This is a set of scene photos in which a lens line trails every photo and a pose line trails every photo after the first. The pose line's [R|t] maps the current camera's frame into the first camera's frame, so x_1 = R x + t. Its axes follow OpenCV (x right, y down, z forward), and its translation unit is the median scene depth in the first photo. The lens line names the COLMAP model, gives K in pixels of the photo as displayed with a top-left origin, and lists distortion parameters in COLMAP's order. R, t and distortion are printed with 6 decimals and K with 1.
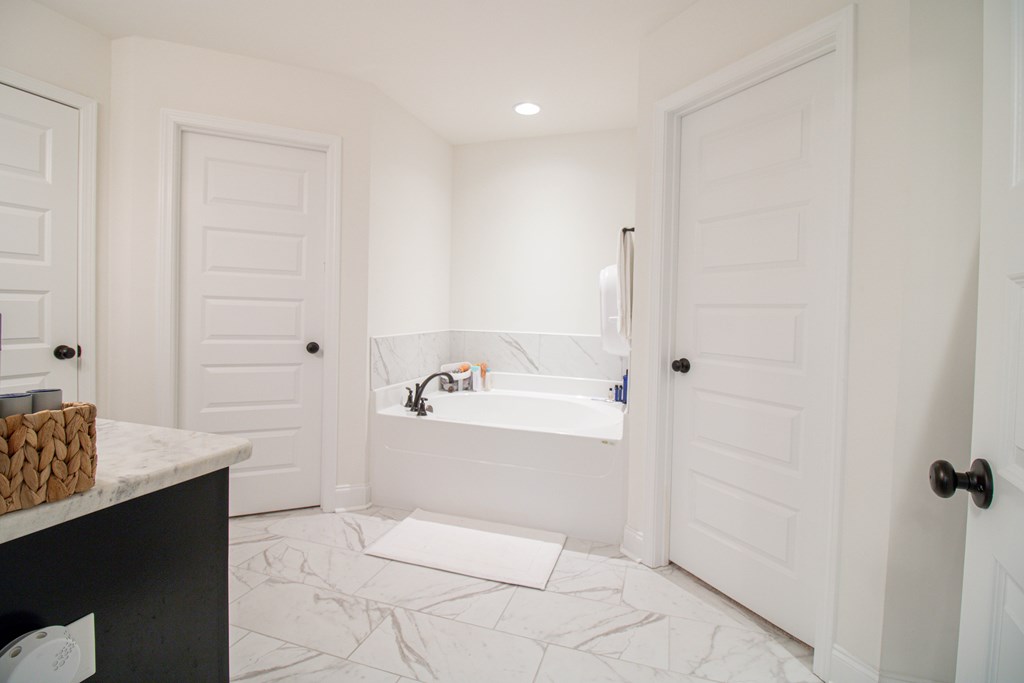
lens RADIAL K [[477.2, 0, 520.8], [0, 477.2, 323.4], [0, 0, 1]] dist [0.001027, 0.000070]
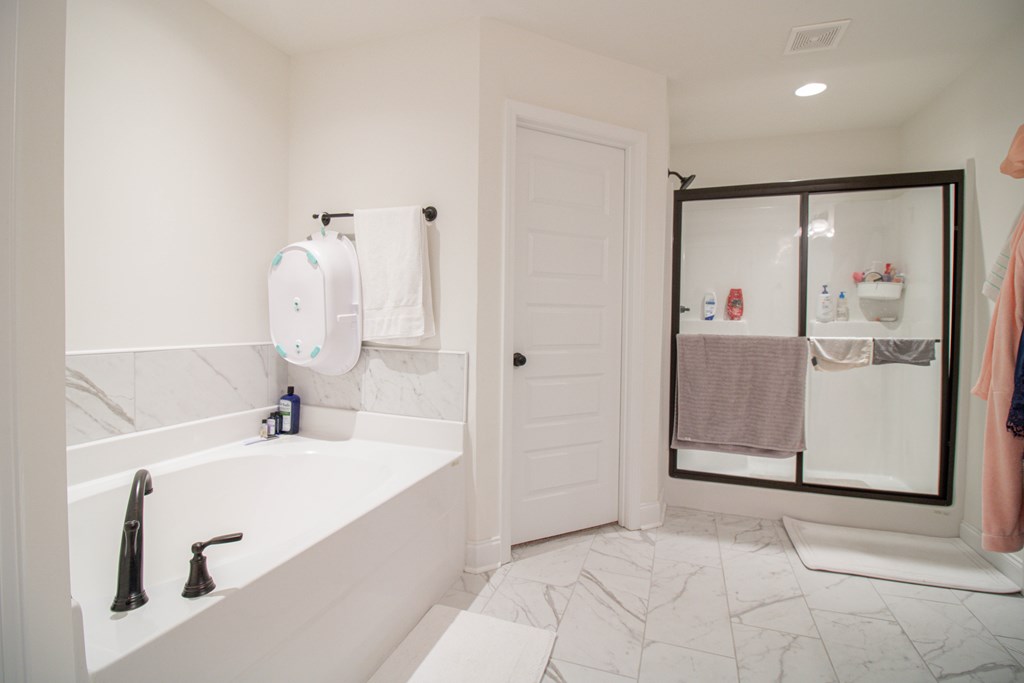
lens RADIAL K [[477.2, 0, 520.8], [0, 477.2, 323.4], [0, 0, 1]] dist [0.001027, 0.000070]
pose [[0.030038, -0.037406, 0.998849, -0.695255], [0.012067, 0.999240, 0.037058, -0.031550], [-0.999476, 0.010940, 0.030467, 0.904554]]
